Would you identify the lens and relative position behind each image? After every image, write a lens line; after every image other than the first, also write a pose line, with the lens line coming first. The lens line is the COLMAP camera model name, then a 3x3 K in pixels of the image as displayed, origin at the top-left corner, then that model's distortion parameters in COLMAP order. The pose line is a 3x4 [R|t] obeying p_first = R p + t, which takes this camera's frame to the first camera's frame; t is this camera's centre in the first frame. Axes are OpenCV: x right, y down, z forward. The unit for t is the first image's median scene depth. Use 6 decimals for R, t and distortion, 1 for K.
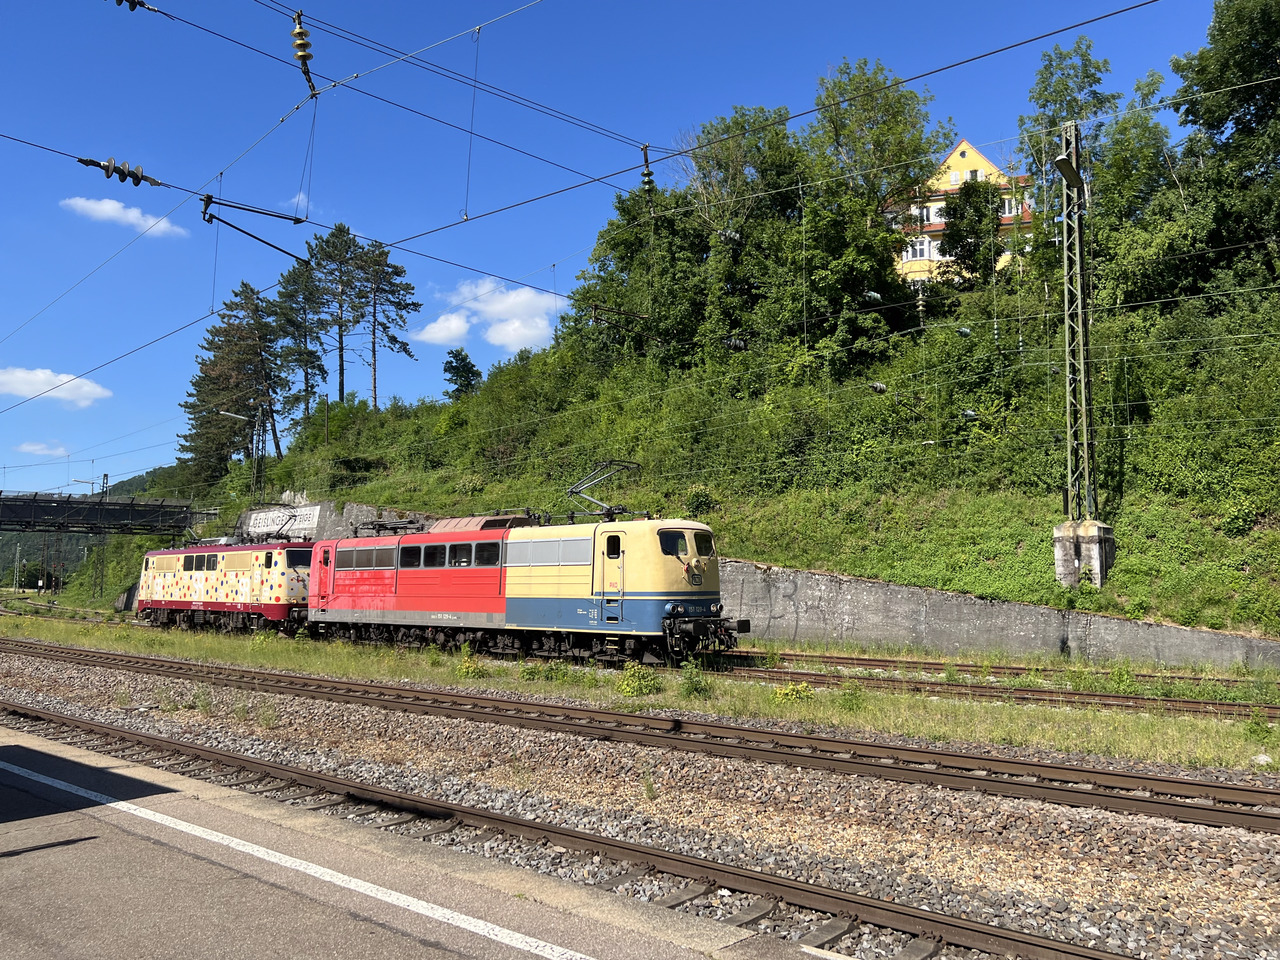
lens RADIAL K [[966.2, 0, 637.3], [0, 966.2, 470.1], [0, 0, 1]] dist [0.010354, -0.000066]
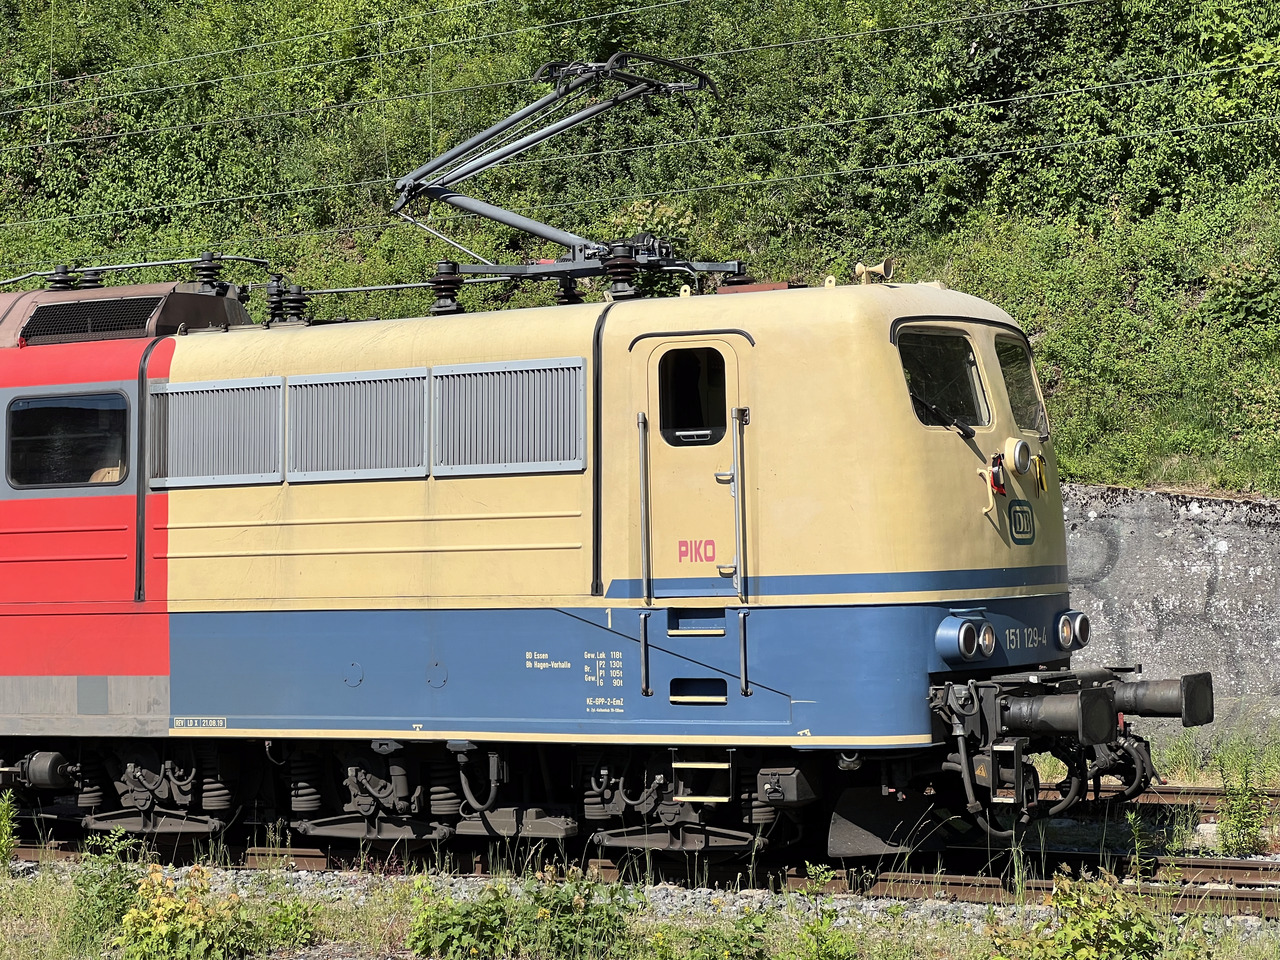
lens RADIAL K [[2772.4, 0, 639.2], [0, 2772.4, 487.6], [0, 0, 1]] dist [0.103695, 0.000000]
pose [[0.975772, -0.017995, 0.218051, -0.183796], [-0.002283, 0.995720, 0.092390, 0.035883], [-0.218780, -0.090649, 0.971554, 0.302388]]
